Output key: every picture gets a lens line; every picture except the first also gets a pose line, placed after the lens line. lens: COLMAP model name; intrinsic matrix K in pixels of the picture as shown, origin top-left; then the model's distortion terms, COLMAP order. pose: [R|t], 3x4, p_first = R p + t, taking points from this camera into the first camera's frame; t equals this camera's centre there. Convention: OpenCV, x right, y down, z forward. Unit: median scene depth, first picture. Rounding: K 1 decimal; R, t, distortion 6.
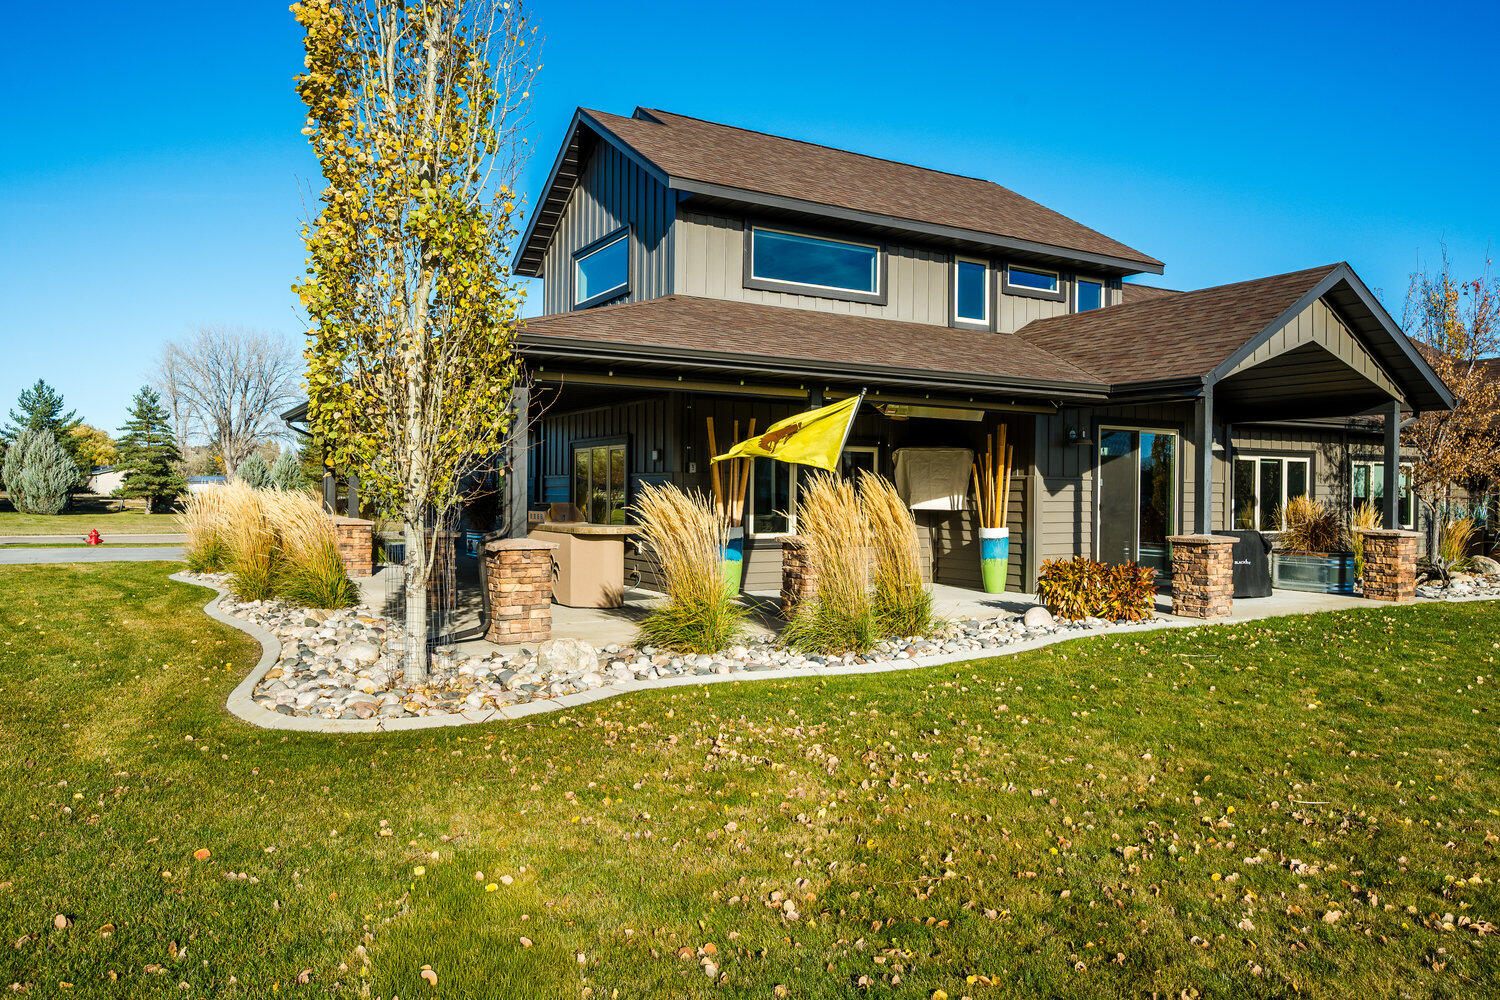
lens RADIAL K [[1054.6, 0, 750.0], [0, 1054.6, 500.0], [0, 0, 1]] dist [-0.001192, -0.000569]
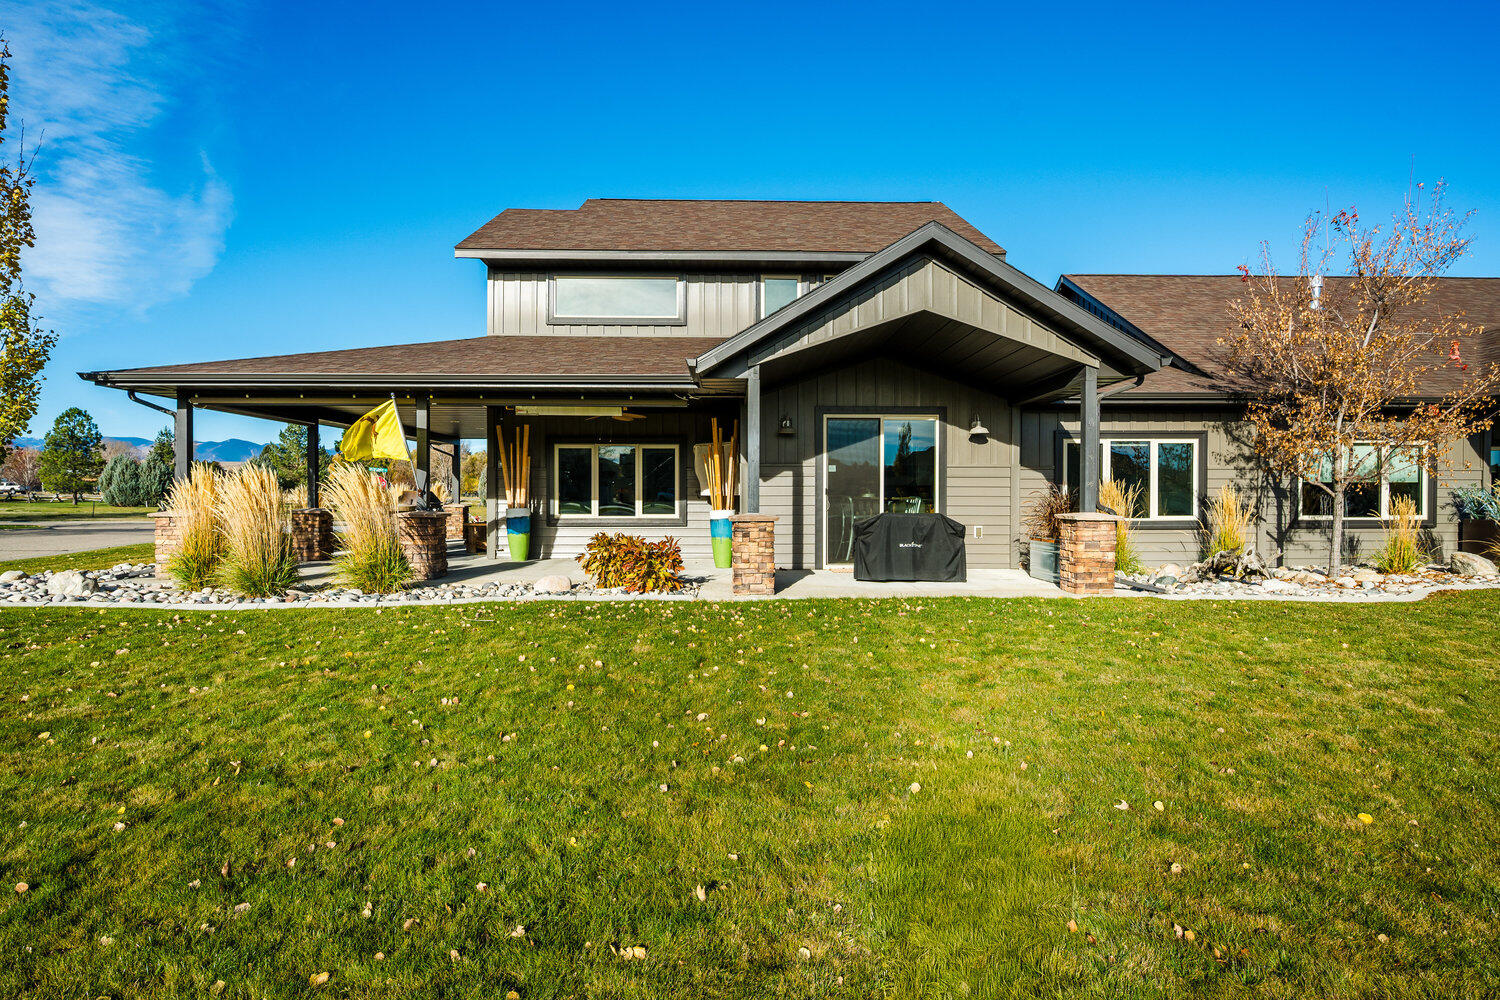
lens RADIAL K [[779.3, 0, 750.0], [0, 779.3, 500.0], [0, 0, 1]] dist [-0.000943, 0.000035]
pose [[0.868548, -0.005265, -0.495576, 0.658228], [0.002631, 0.999978, -0.006013, 0.020053], [0.495597, 0.003919, 0.868544, 0.281949]]
